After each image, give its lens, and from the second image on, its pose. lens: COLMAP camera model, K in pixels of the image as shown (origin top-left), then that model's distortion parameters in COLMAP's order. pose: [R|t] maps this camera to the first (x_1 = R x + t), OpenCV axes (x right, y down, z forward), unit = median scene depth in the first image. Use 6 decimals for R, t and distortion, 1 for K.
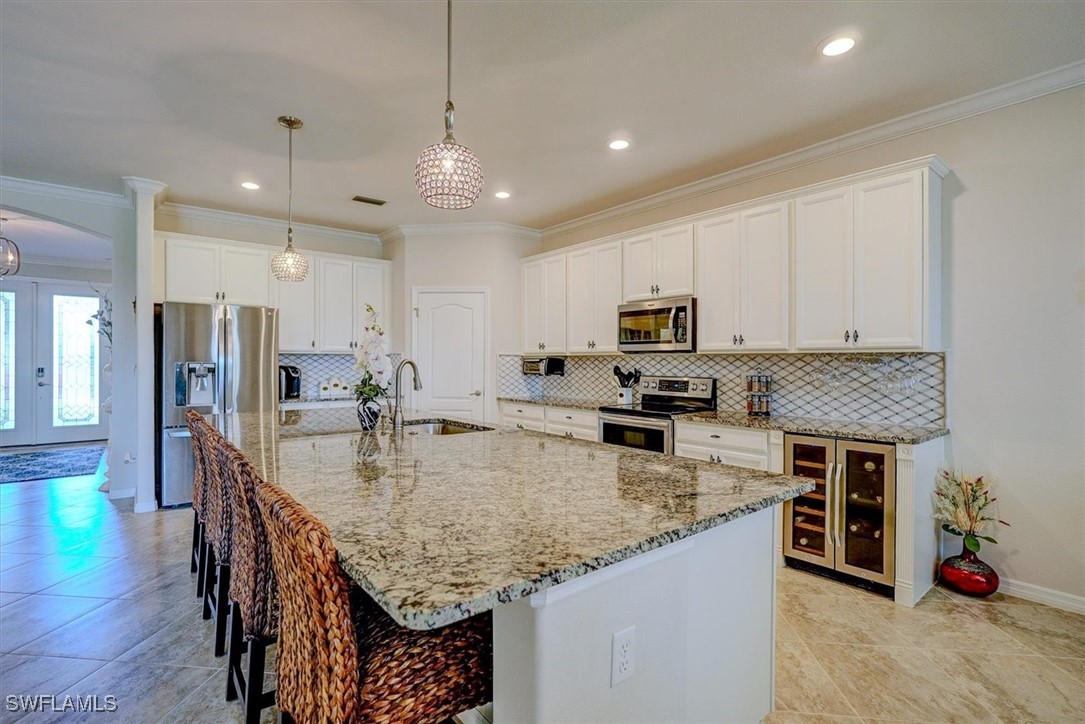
lens RADIAL K [[505.6, 0, 537.8], [0, 505.6, 360.3], [0, 0, 1]] dist [-0.021350, 0.011263]
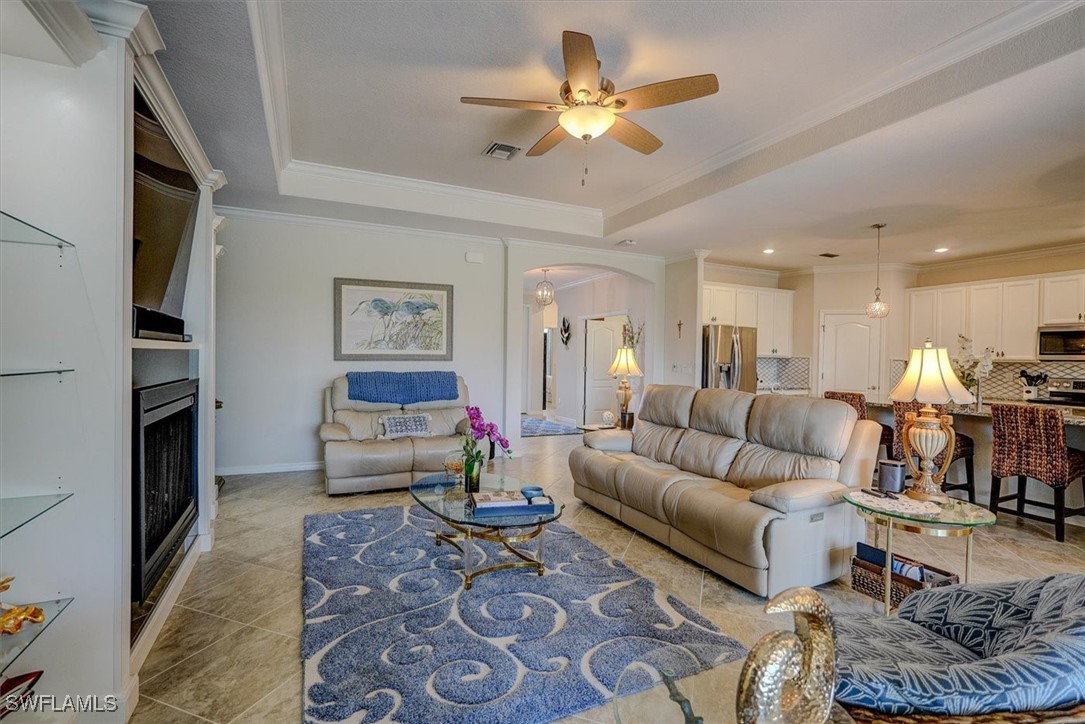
lens RADIAL K [[498.7, 0, 542.5], [0, 498.7, 362.0], [0, 0, 1]] dist [0.004080, 0.000648]
pose [[0.973184, 0.016799, -0.229412, -0.846283], [-0.015366, 0.999850, 0.008033, -0.001987], [0.229513, -0.004292, 0.973296, -0.646166]]
